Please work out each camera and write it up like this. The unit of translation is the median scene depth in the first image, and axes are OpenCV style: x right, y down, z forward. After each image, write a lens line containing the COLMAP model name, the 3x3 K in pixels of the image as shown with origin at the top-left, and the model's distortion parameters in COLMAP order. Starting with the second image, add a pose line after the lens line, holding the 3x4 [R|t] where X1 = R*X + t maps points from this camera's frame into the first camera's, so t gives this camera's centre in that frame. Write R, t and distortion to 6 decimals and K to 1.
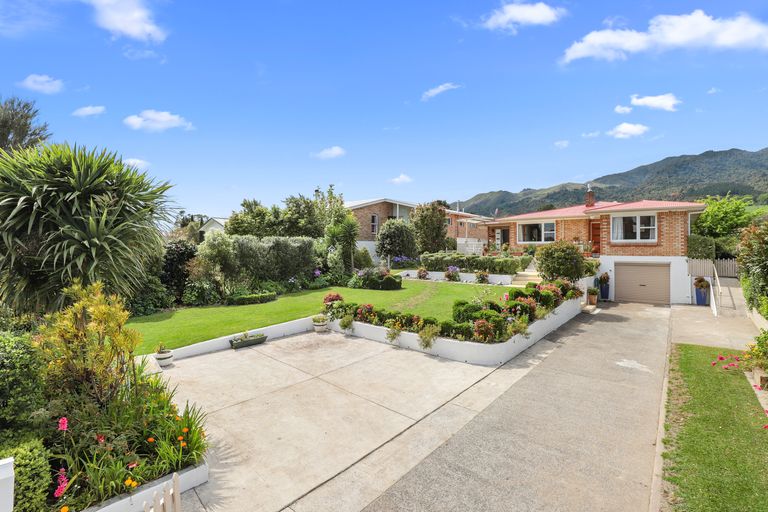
lens RADIAL K [[360.2, 0, 395.2], [0, 360.2, 248.5], [0, 0, 1]] dist [-0.028678, 0.004220]
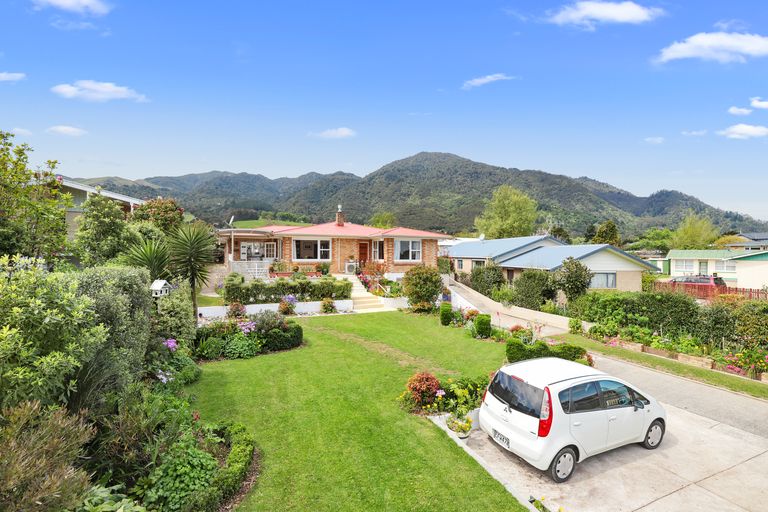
lens RADIAL K [[360.2, 0, 384.9], [0, 360.2, 252.4], [0, 0, 1]] dist [-0.028678, 0.004220]
pose [[0.432701, 0.005867, 0.901519, -0.560709], [-0.009991, 0.999949, -0.001712, -0.054773], [-0.901482, -0.008266, 0.432737, 0.615912]]
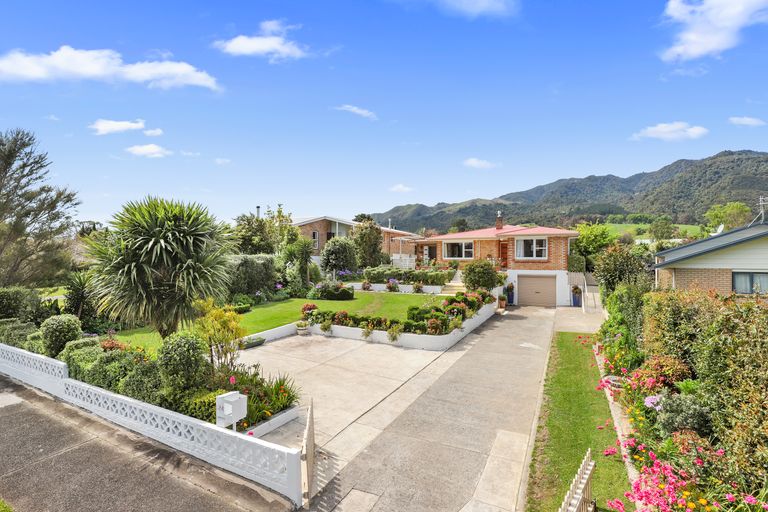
lens RADIAL K [[360.2, 0, 392.6], [0, 360.2, 264.9], [0, 0, 1]] dist [-0.028678, 0.004220]
pose [[0.975949, -0.001586, 0.217994, -0.124472], [-0.001929, 0.999872, 0.015911, -0.020150], [-0.217991, -0.015949, 0.975820, -0.190522]]
